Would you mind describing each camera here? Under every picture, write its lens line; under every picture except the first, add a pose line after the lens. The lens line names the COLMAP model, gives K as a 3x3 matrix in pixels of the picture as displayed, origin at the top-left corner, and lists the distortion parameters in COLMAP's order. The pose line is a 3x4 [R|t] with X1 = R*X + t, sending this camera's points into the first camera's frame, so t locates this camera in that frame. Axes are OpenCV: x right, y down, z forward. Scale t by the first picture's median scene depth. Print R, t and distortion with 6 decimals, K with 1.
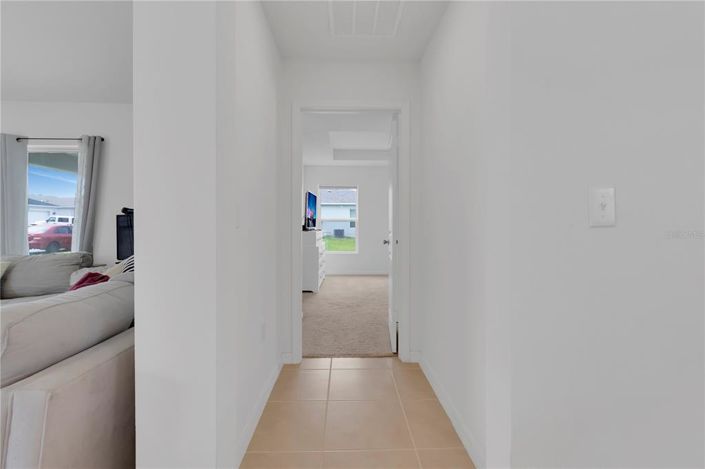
lens RADIAL K [[327.2, 0, 352.5], [0, 327.2, 234.5], [0, 0, 1]] dist [0.001479, 0.000425]
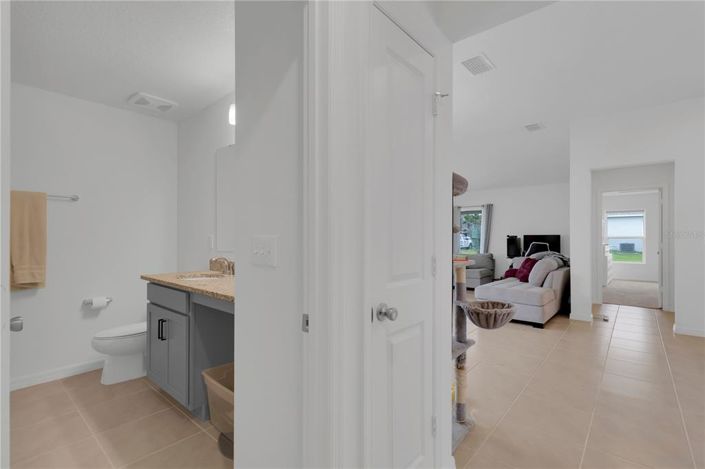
lens RADIAL K [[327.5, 0, 353.2], [0, 327.5, 237.4], [0, 0, 1]] dist [0.002166, 0.000293]
pose [[0.738882, -0.001519, -0.673833, 0.073141], [-0.018359, 0.999581, -0.022384, 0.009657], [0.673585, 0.028910, 0.738544, -1.355659]]
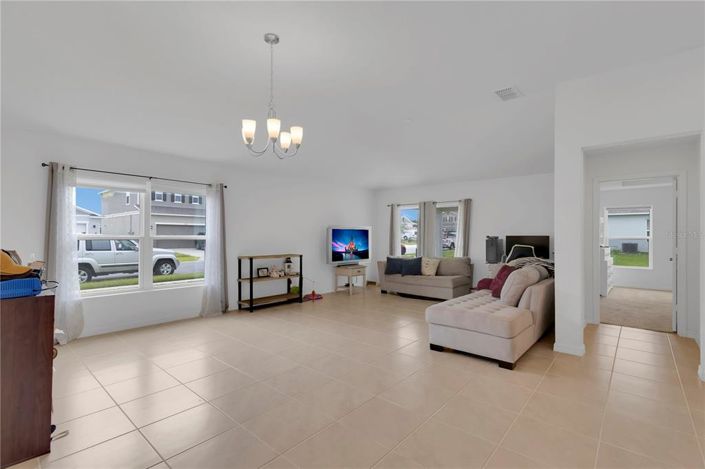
lens RADIAL K [[327.2, 0, 352.5], [0, 327.2, 234.5], [0, 0, 1]] dist [0.001479, 0.000425]
pose [[0.734731, -0.001659, -0.678357, 0.049106], [-0.021056, 0.999459, -0.025249, -0.017384], [0.678032, 0.032835, 0.734299, -0.907721]]
